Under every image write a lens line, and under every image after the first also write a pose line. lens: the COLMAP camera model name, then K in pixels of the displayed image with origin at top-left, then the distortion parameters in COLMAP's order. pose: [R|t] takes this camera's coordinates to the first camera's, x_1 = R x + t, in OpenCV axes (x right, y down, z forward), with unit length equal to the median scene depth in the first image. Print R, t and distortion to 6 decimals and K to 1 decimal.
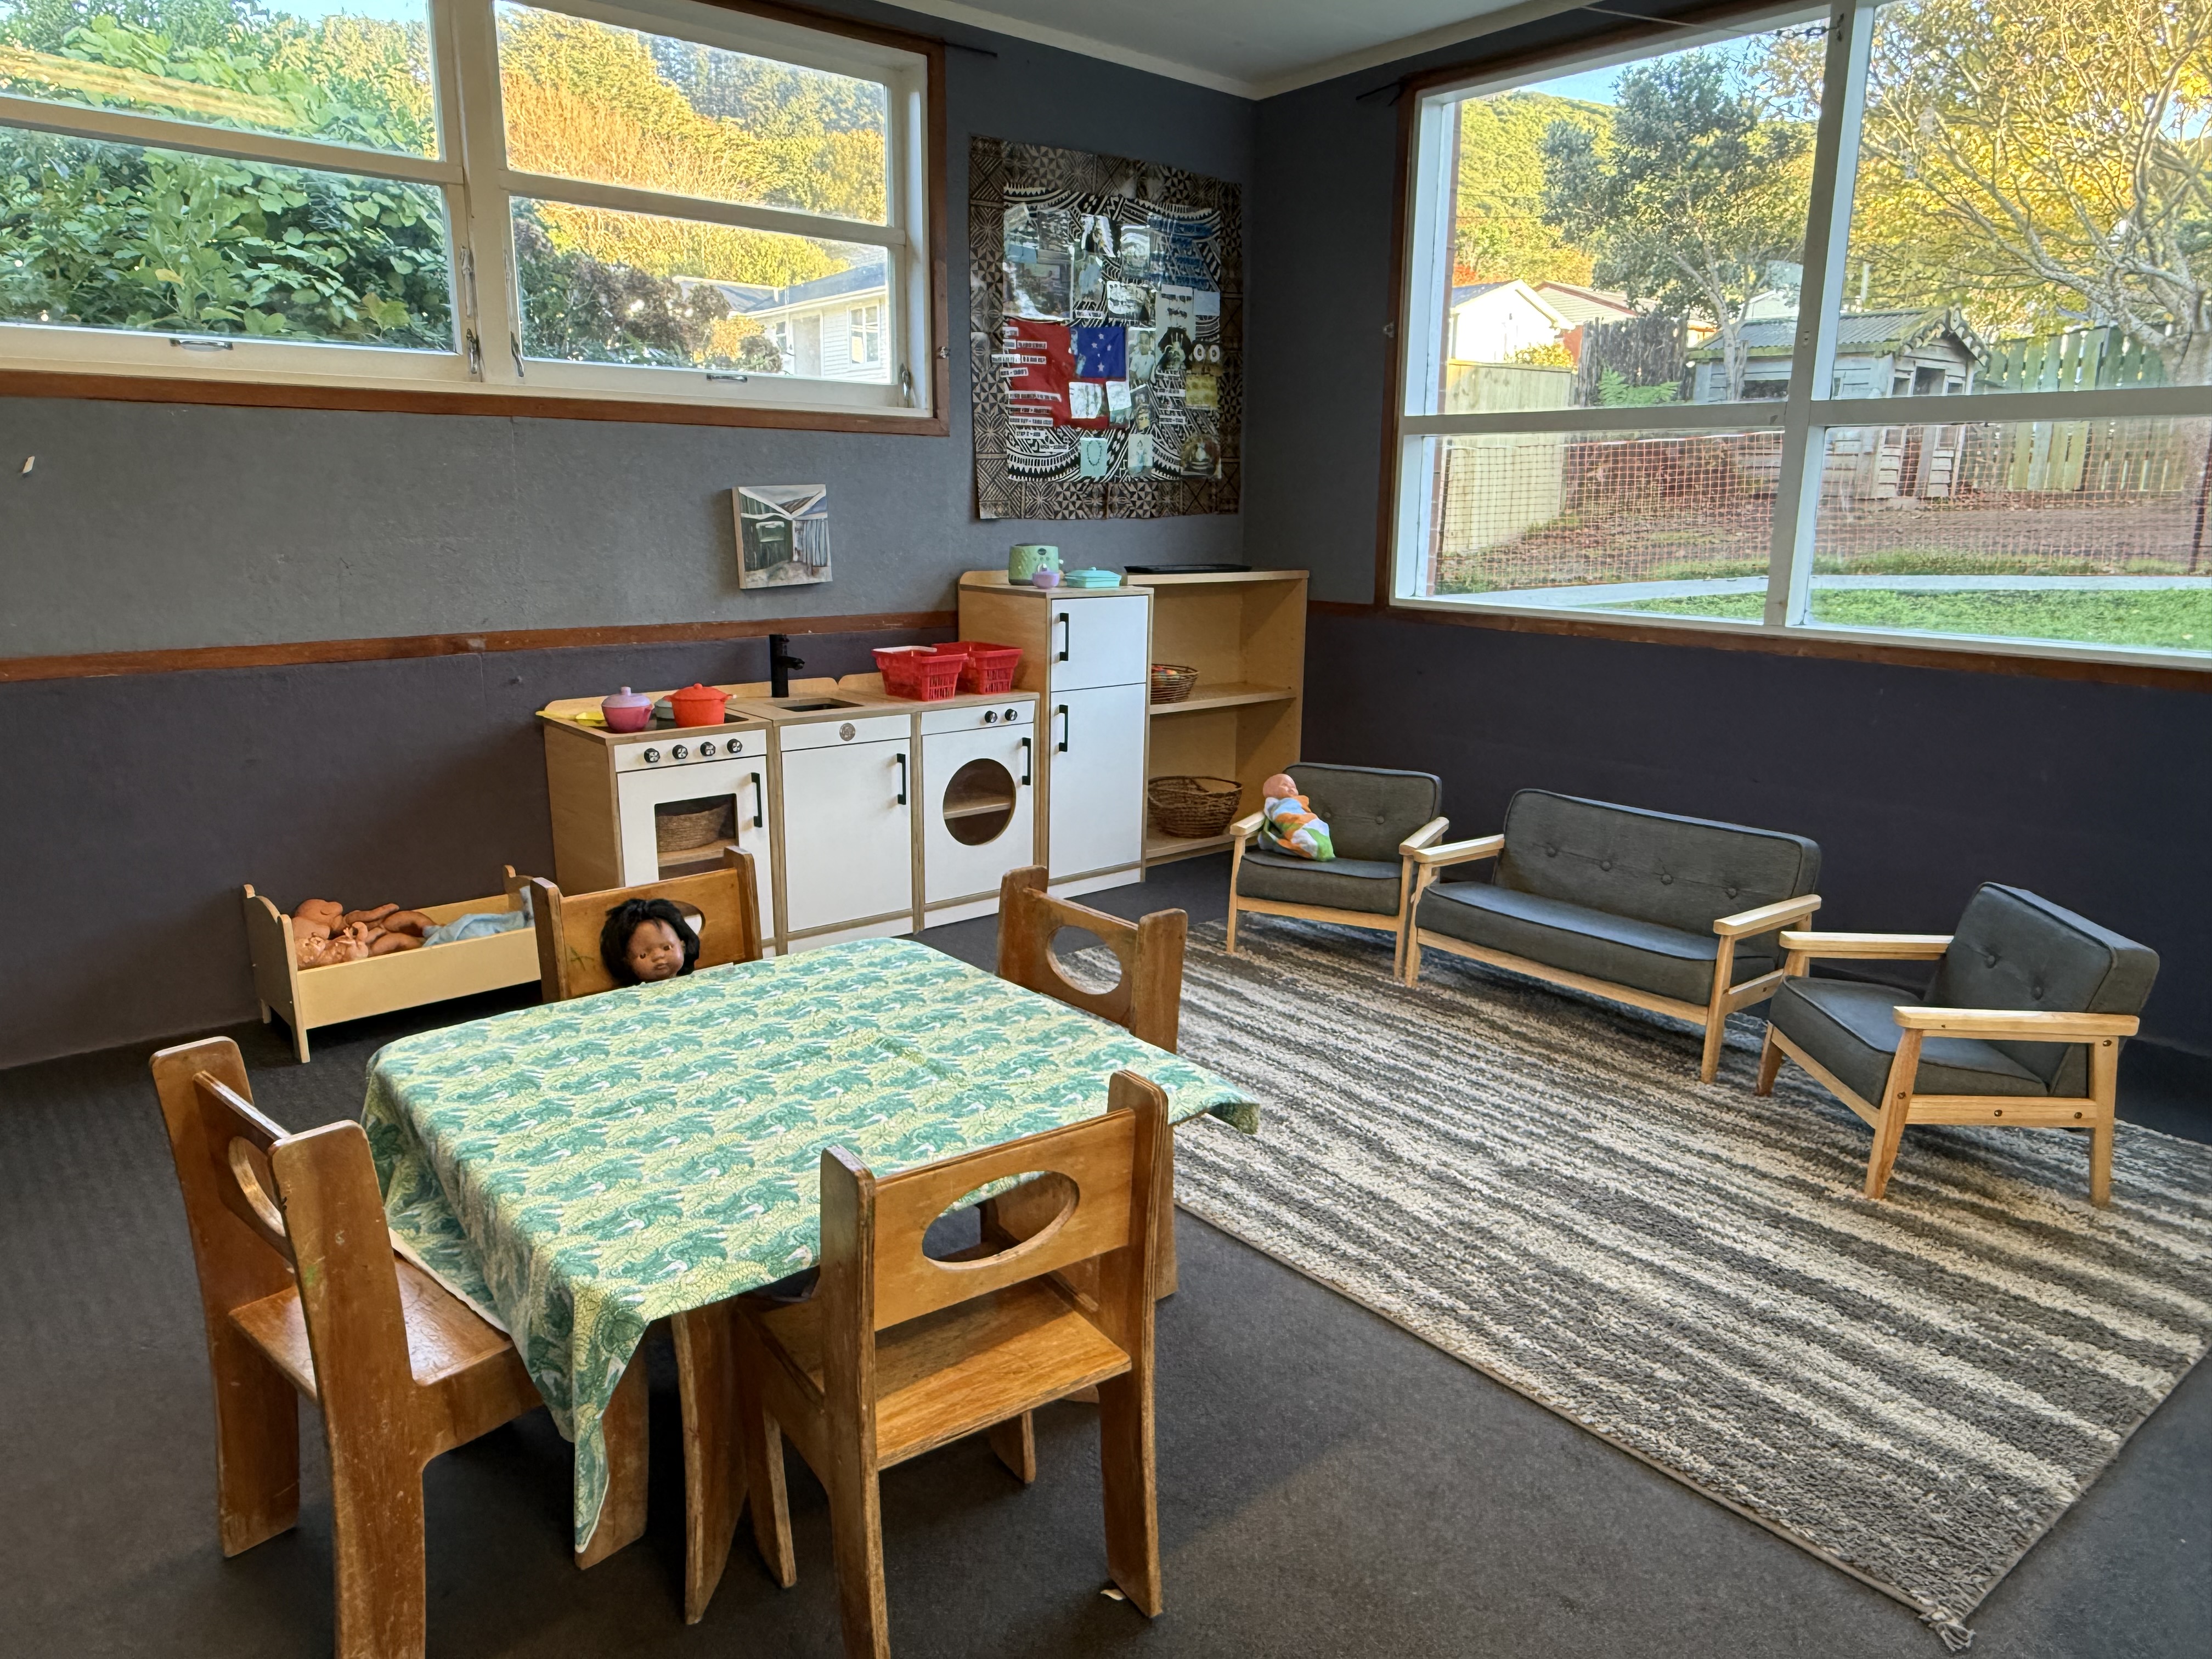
lens RADIAL K [[1419.8, 0, 1094.4], [0, 1419.8, 833.6], [0, 0, 1]] dist [0.010468, 0.000709]
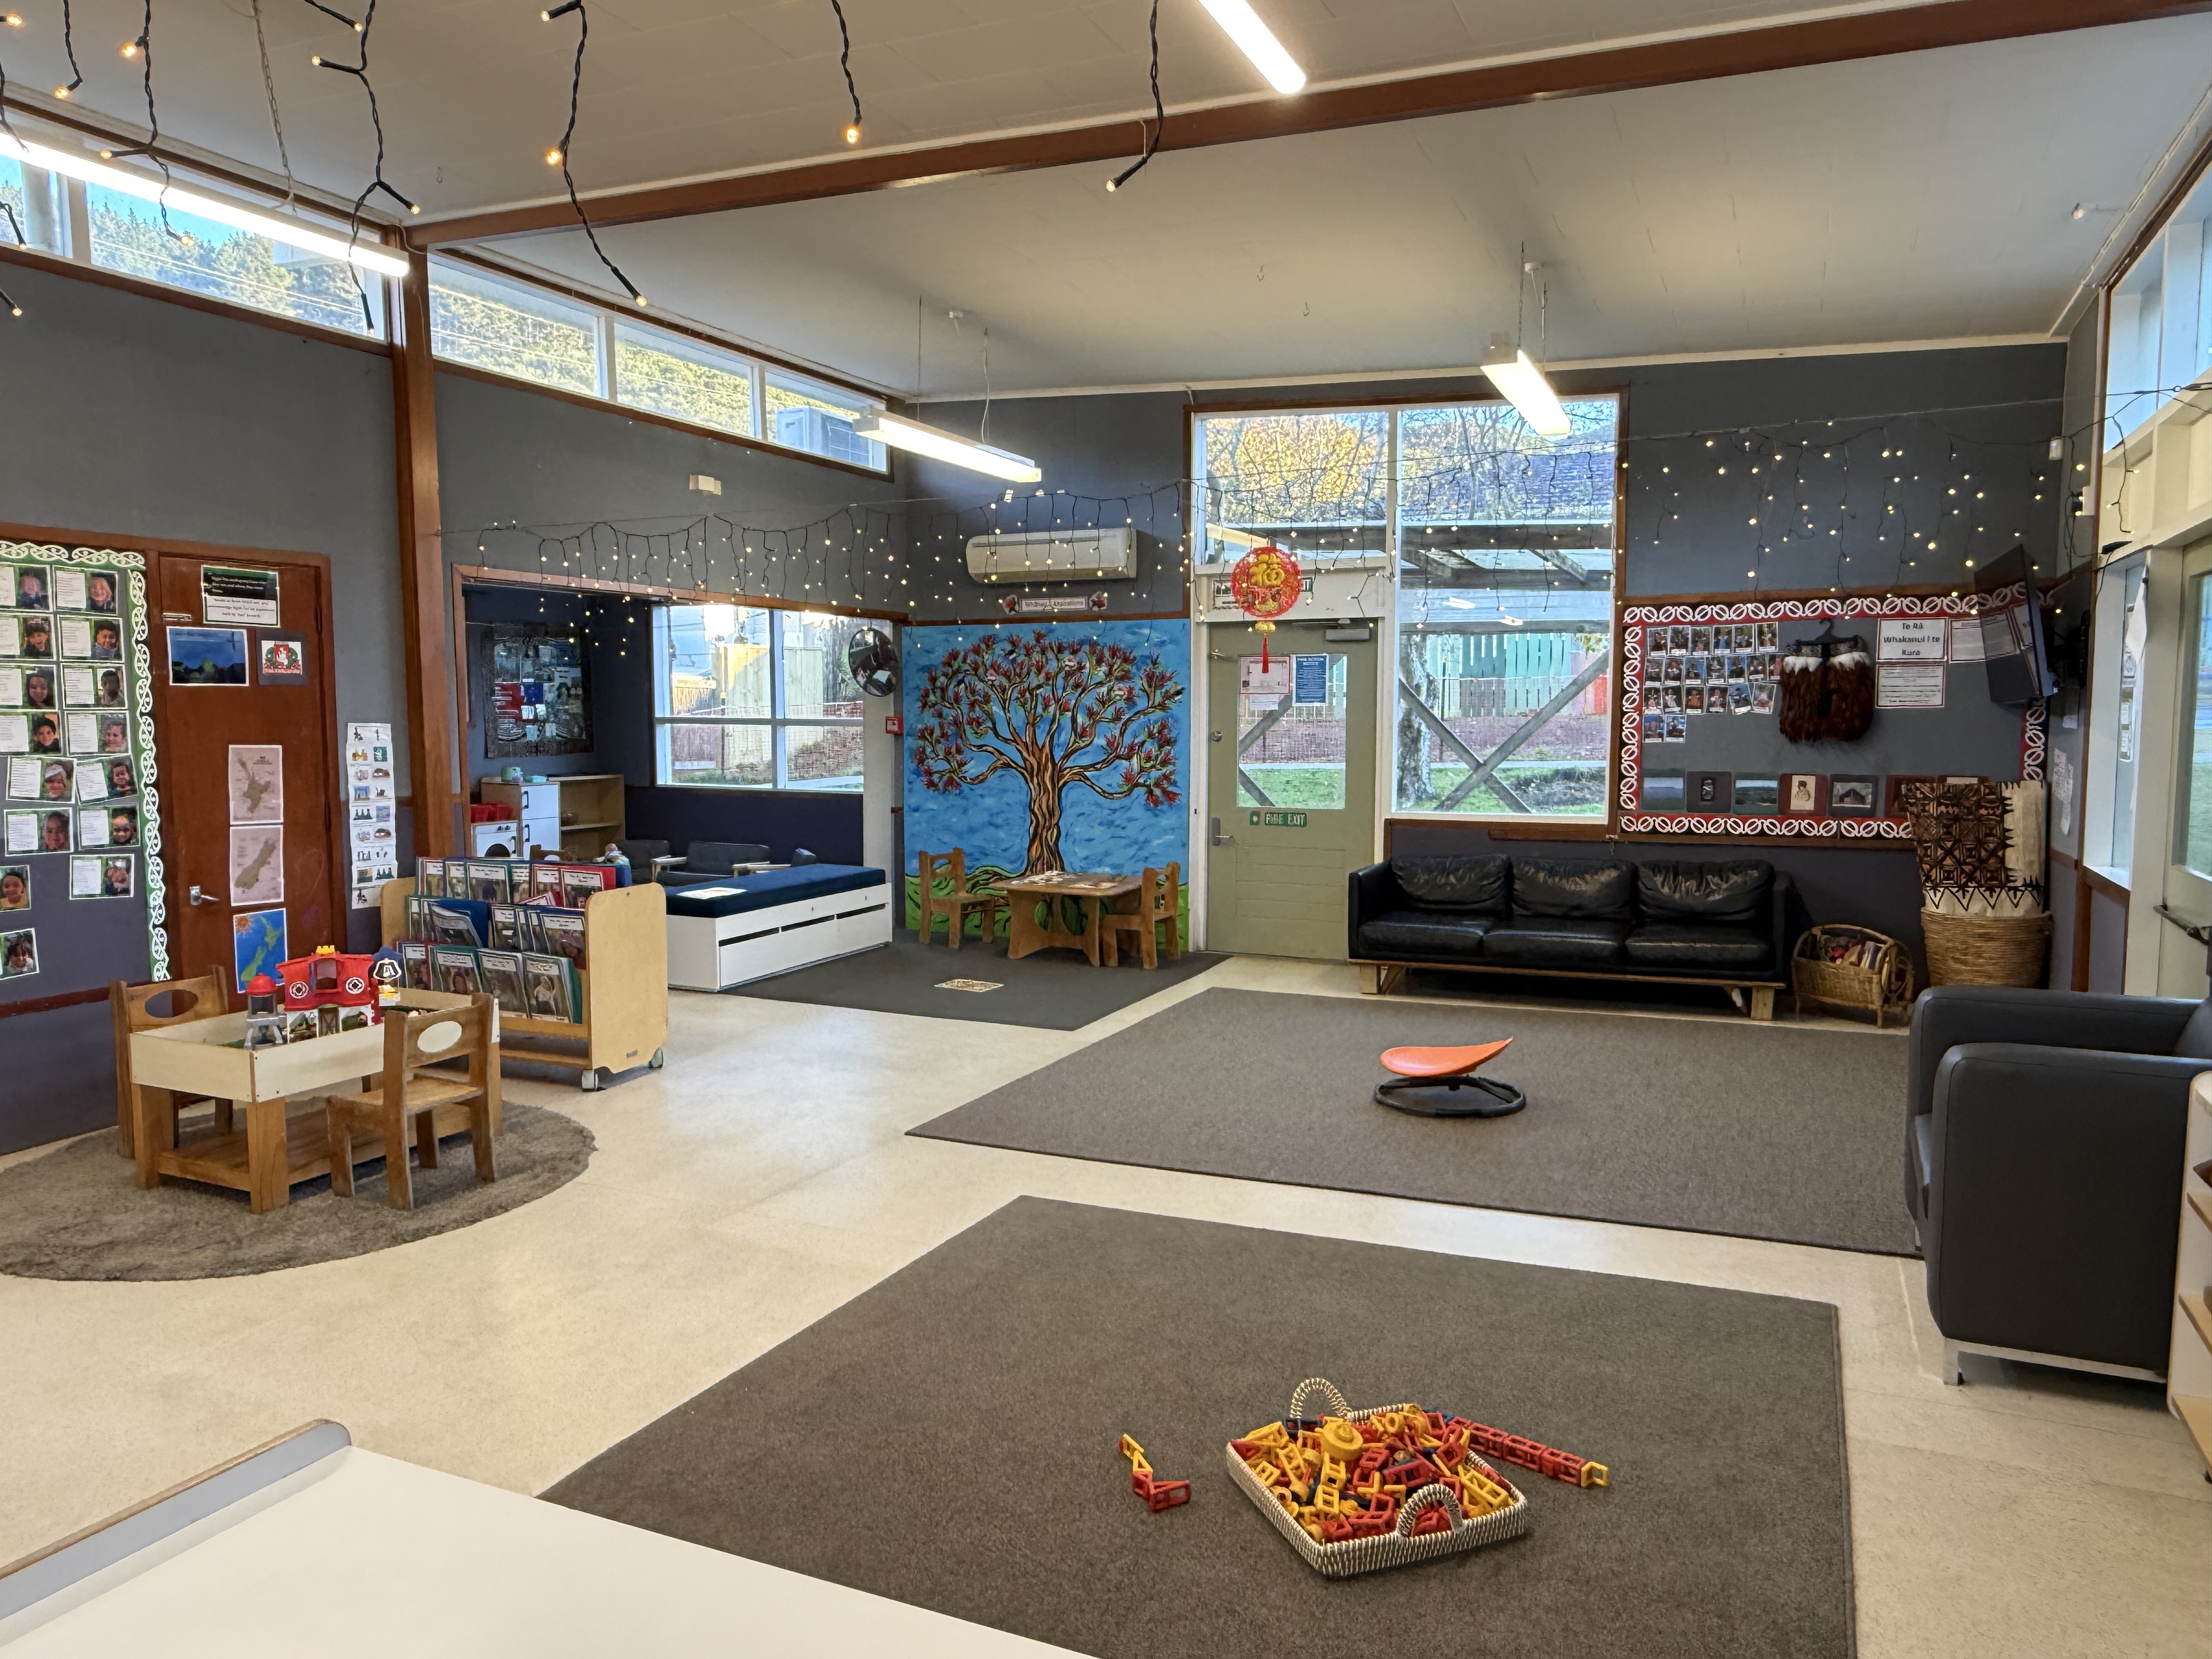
lens RADIAL K [[1477.6, 0, 1104.6], [0, 1477.6, 840.1], [0, 0, 1]] dist [0.001356, -0.000031]
pose [[0.916301, -0.041289, 0.398357, -0.126576], [0.099364, 0.987009, -0.126255, 0.372728], [-0.387969, 0.155270, 0.908500, -1.831673]]
